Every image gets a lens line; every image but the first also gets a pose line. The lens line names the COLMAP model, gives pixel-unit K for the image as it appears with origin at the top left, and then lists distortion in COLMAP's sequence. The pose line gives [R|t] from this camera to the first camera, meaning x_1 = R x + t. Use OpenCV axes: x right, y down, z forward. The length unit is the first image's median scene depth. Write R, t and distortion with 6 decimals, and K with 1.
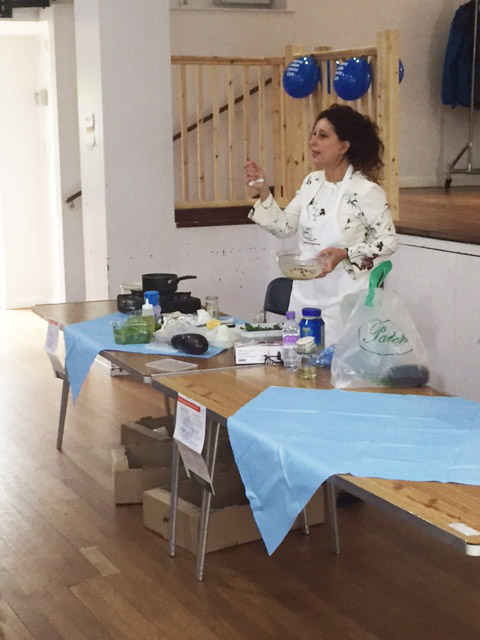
lens RADIAL K [[1160.0, 0, 240.0], [0, 1160.0, 320.0], [0, 0, 1]] dist [0.005404, 0.062208]
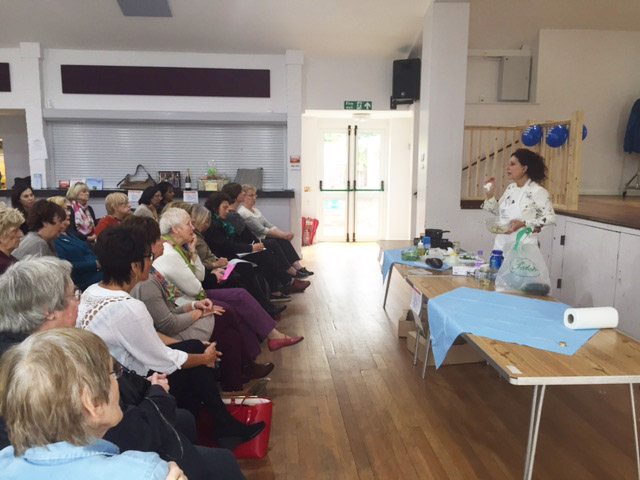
lens RADIAL K [[534.0, 0, 317.6], [0, 534.0, 244.5], [0, 0, 1]] dist [0.003433, -0.013913]
pose [[0.923100, 0.075541, -0.377067, 0.104610], [-0.080663, 0.996739, 0.002213, 0.002423], [0.376004, 0.028373, 0.926183, 0.043765]]
